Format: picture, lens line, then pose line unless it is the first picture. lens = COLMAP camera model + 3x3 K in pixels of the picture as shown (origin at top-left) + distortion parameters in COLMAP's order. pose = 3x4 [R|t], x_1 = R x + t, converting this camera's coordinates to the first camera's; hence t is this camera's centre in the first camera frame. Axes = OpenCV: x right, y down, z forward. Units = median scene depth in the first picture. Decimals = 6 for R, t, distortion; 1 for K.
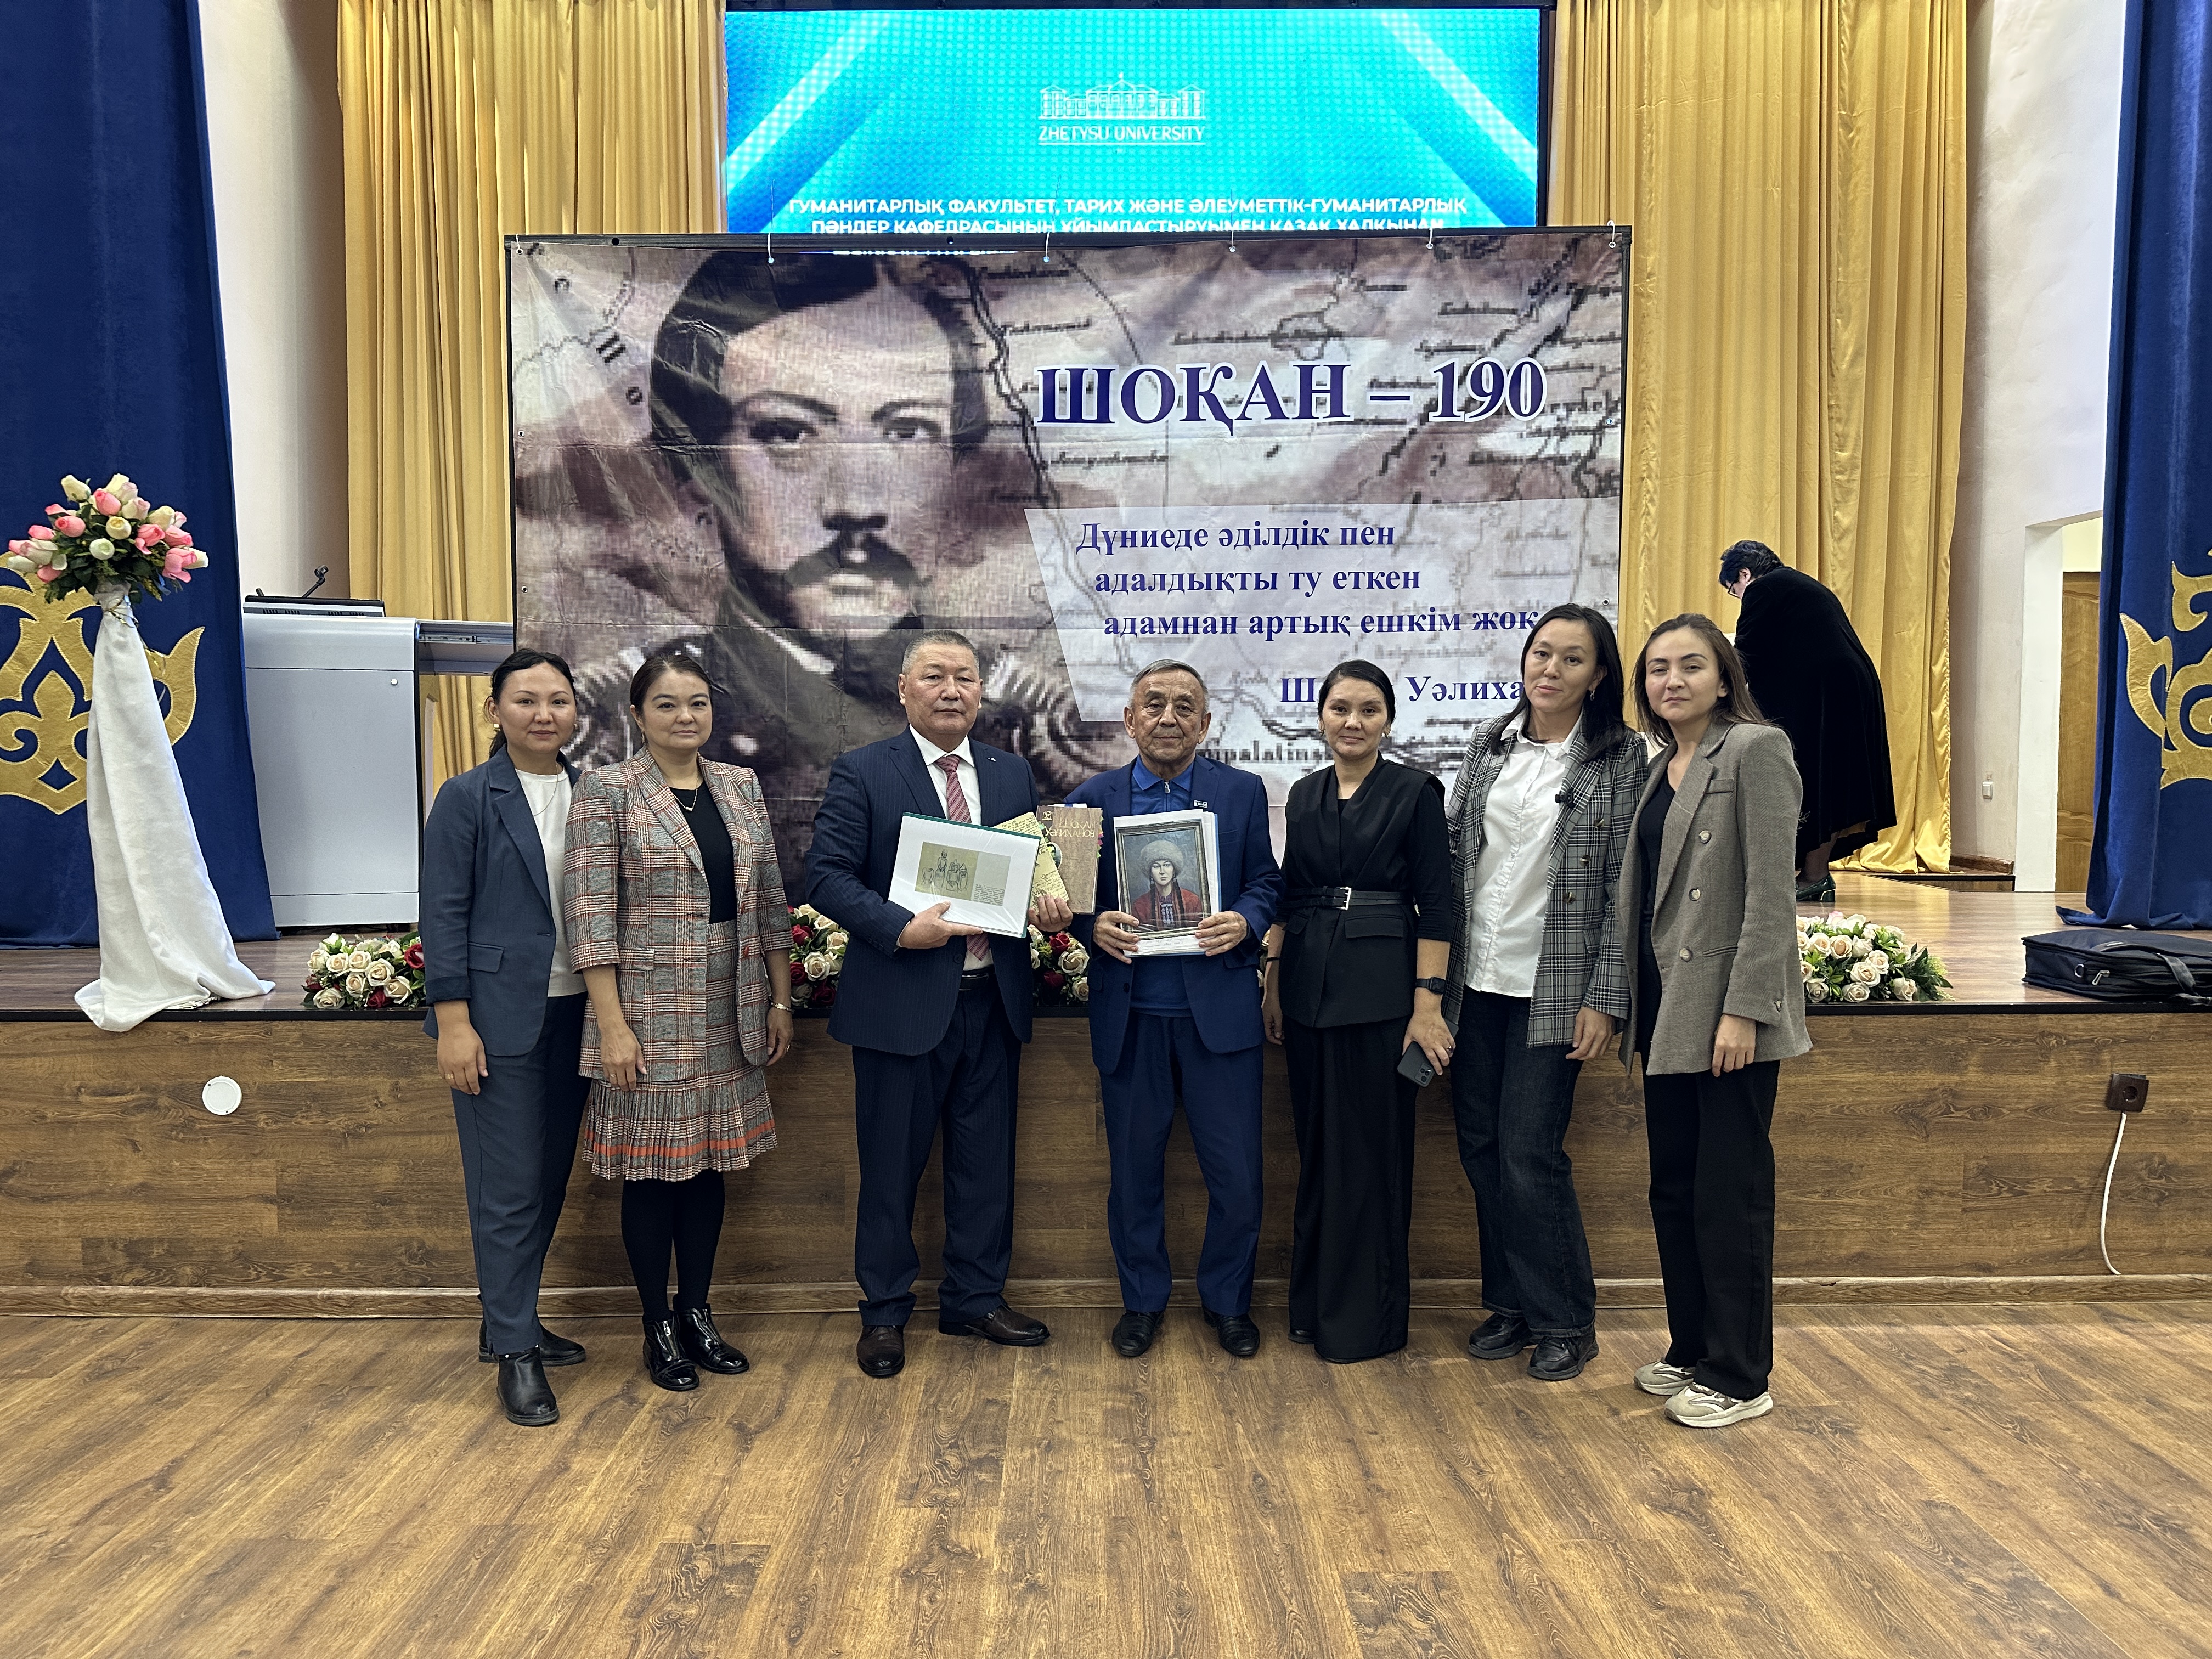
lens RADIAL K [[1540.5, 0, 1099.1], [0, 1540.5, 841.8], [0, 0, 1]] dist [-0.060340, 0.008046]
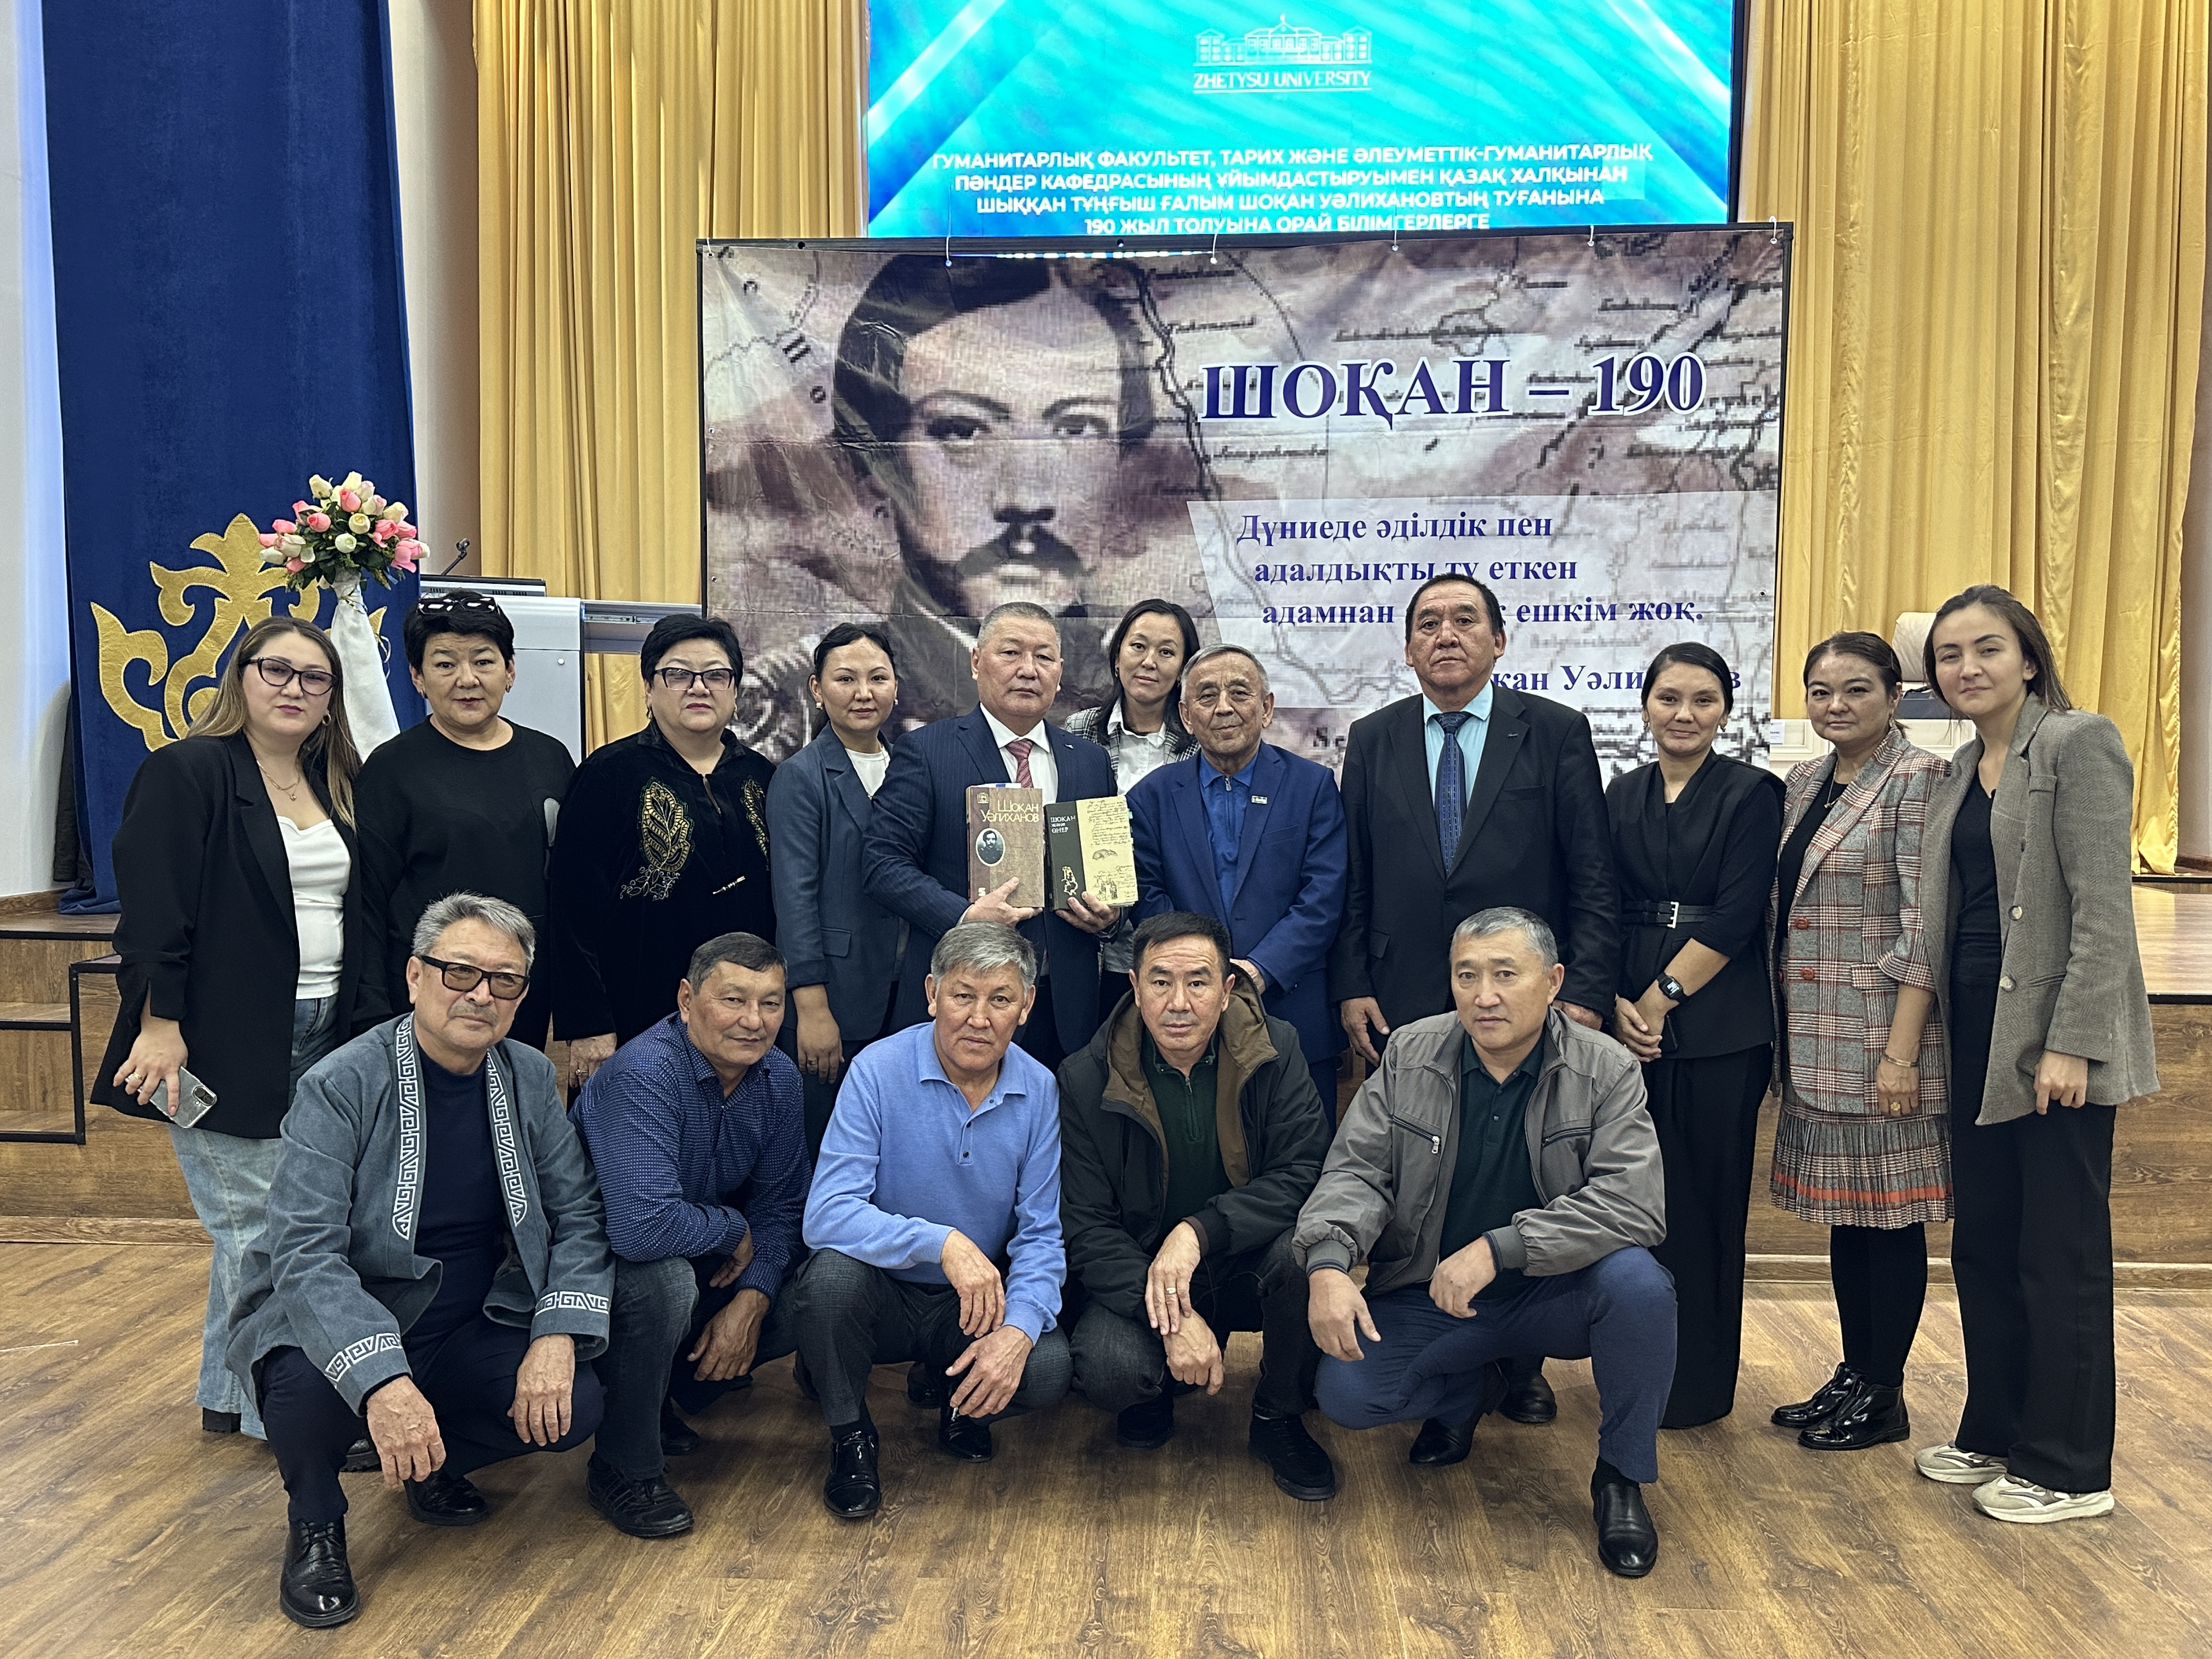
lens RADIAL K [[1821.4, 0, 1091.1], [0, 1821.4, 866.6], [0, 0, 1]] dist [0.007503, -0.052591]
pose [[0.996928, 0.013934, -0.077080, -0.015281], [-0.012696, 0.999783, 0.016530, 0.008996], [0.077294, -0.015500, 0.996888, -0.229159]]
